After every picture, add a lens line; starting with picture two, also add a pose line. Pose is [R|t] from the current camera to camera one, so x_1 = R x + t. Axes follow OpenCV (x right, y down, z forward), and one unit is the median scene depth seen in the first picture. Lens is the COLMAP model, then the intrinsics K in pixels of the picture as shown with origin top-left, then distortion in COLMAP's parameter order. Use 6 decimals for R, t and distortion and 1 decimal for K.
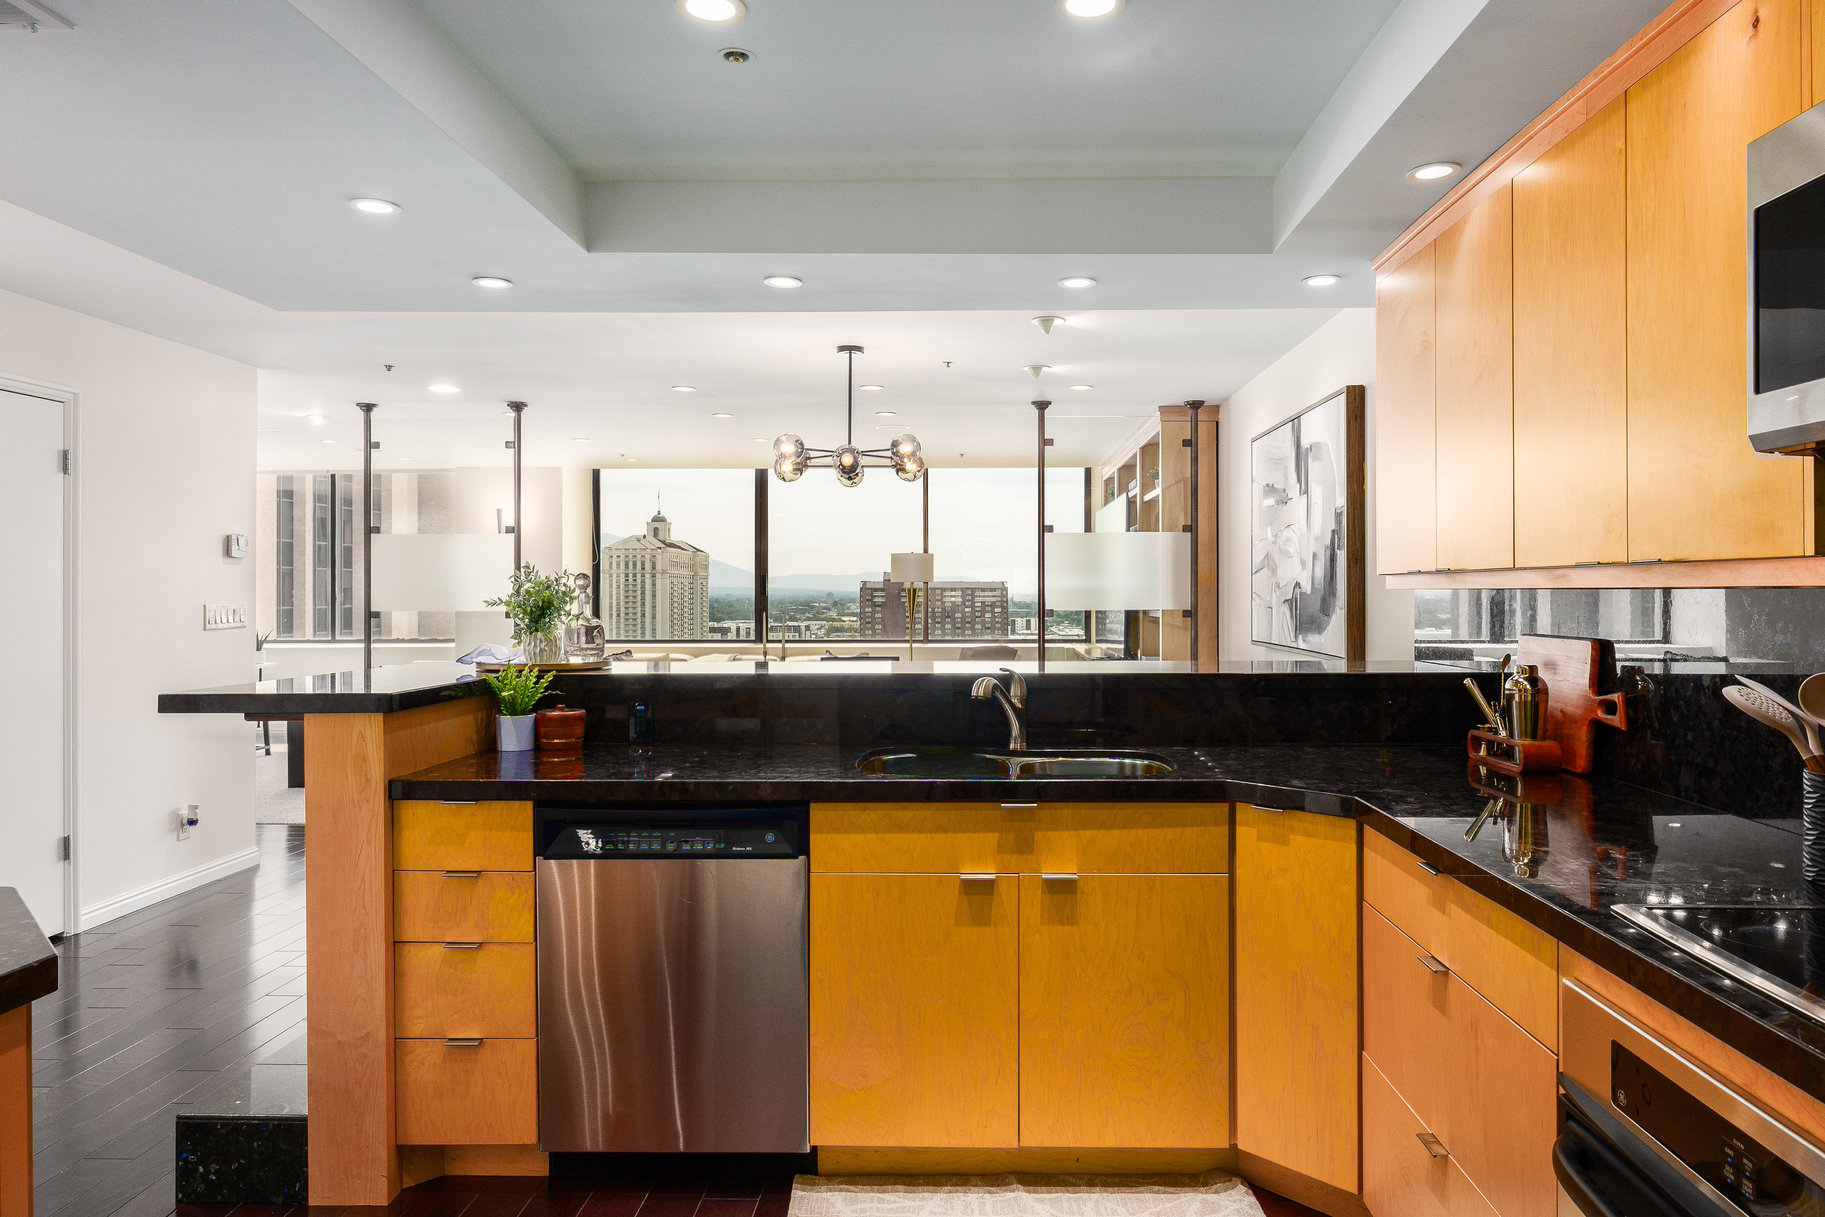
lens RADIAL K [[1162.5, 0, 912.5], [0, 1162.5, 608.5], [0, 0, 1]] dist [-0.028684, -0.000162]
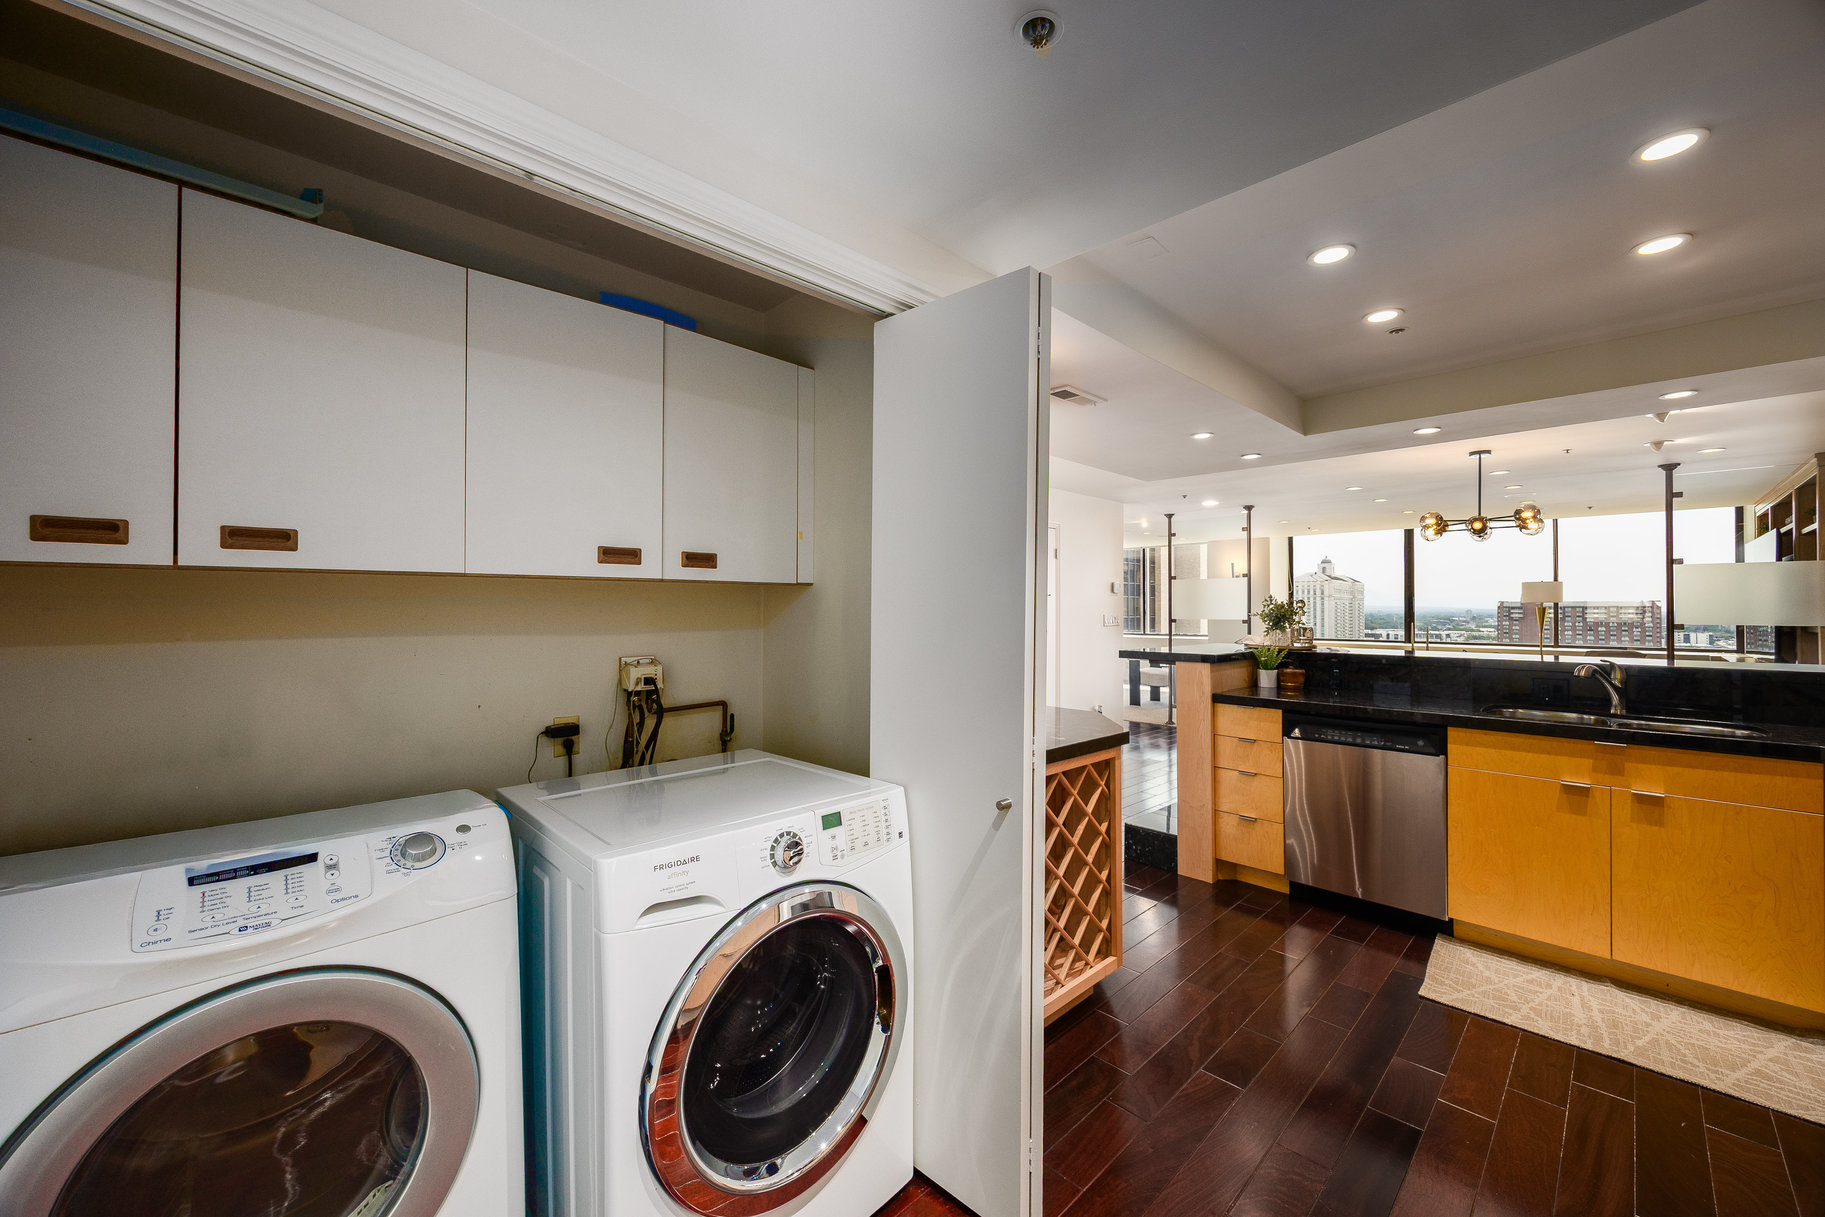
lens RADIAL K [[710.8, 0, 915.6], [0, 710.8, 598.9], [0, 0, 1]] dist [0.000448, 0.000321]
pose [[0.743158, -0.006194, -0.669088, 0.030805], [-0.012498, 0.999654, -0.023135, 0.003761], [0.669000, 0.025555, 0.742823, -0.306035]]
